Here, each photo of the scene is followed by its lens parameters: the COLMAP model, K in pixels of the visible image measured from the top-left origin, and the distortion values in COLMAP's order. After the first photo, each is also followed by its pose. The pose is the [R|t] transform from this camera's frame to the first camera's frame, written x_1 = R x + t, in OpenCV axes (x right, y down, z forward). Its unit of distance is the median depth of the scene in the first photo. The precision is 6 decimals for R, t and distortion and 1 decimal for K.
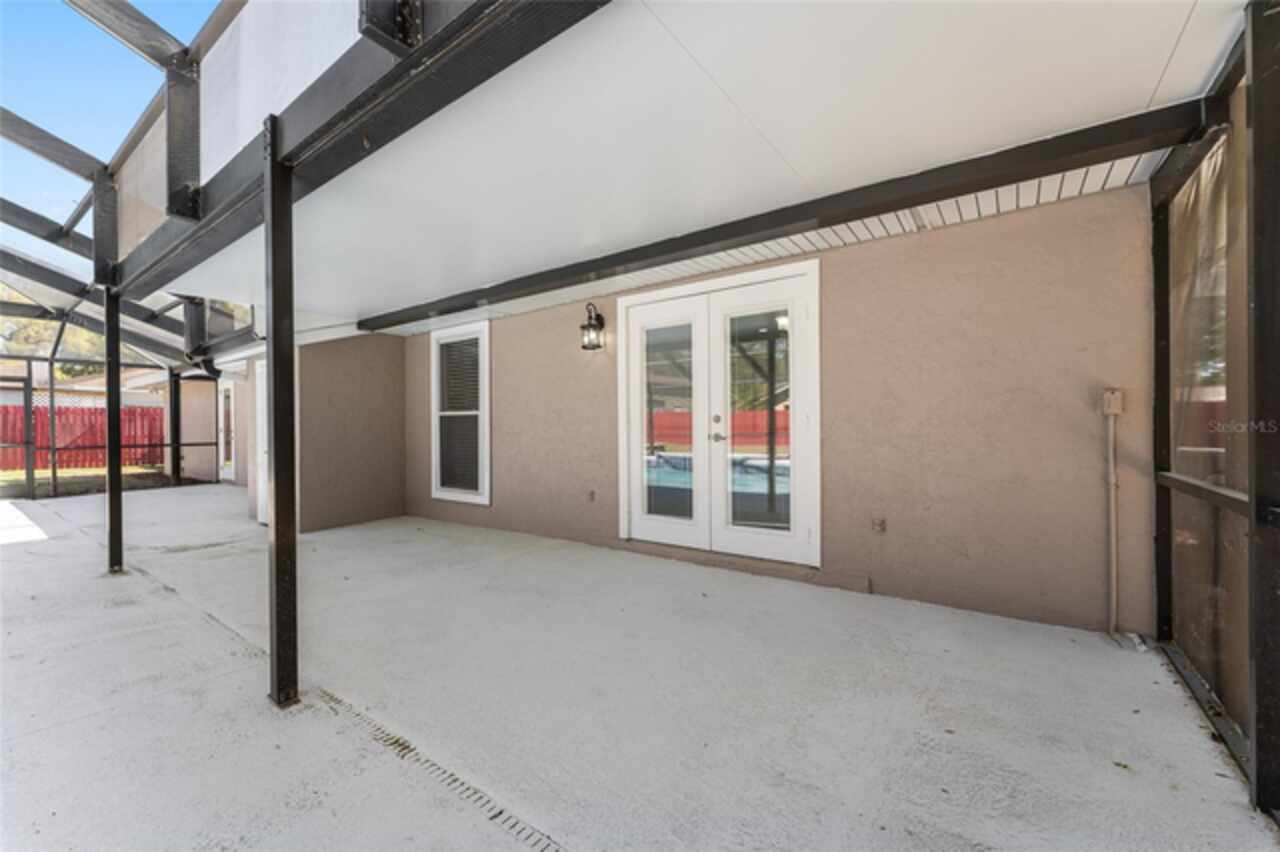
lens RADIAL K [[507.9, 0, 637.2], [0, 507.9, 430.8], [0, 0, 1]] dist [0.005143, -0.000703]
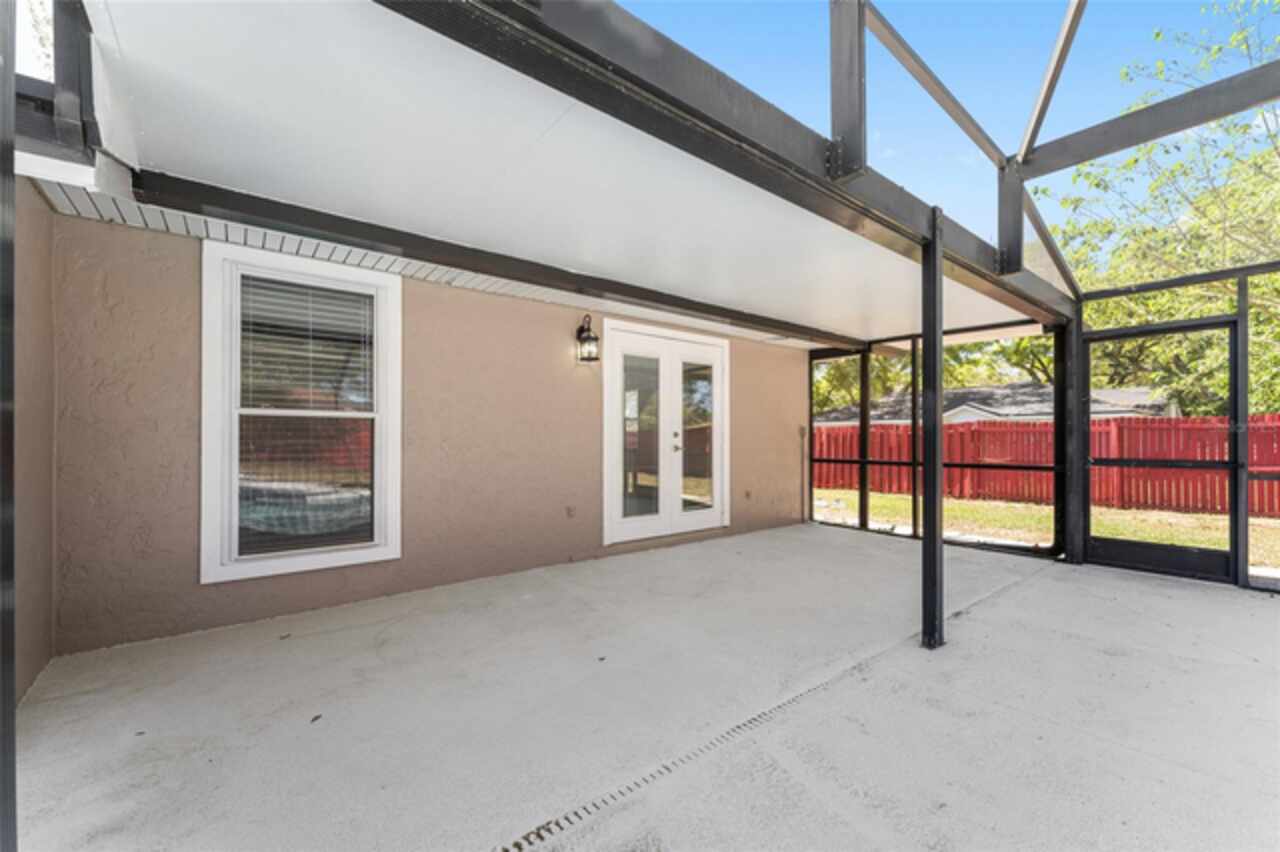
lens RADIAL K [[507.9, 0, 636.5], [0, 507.9, 431.7], [0, 0, 1]] dist [0.005143, -0.000703]
pose [[0.278095, 0.021420, 0.960315, -1.040247], [0.003977, 0.999717, -0.023451, 0.000607], [-0.960545, 0.010341, 0.277931, 0.650690]]
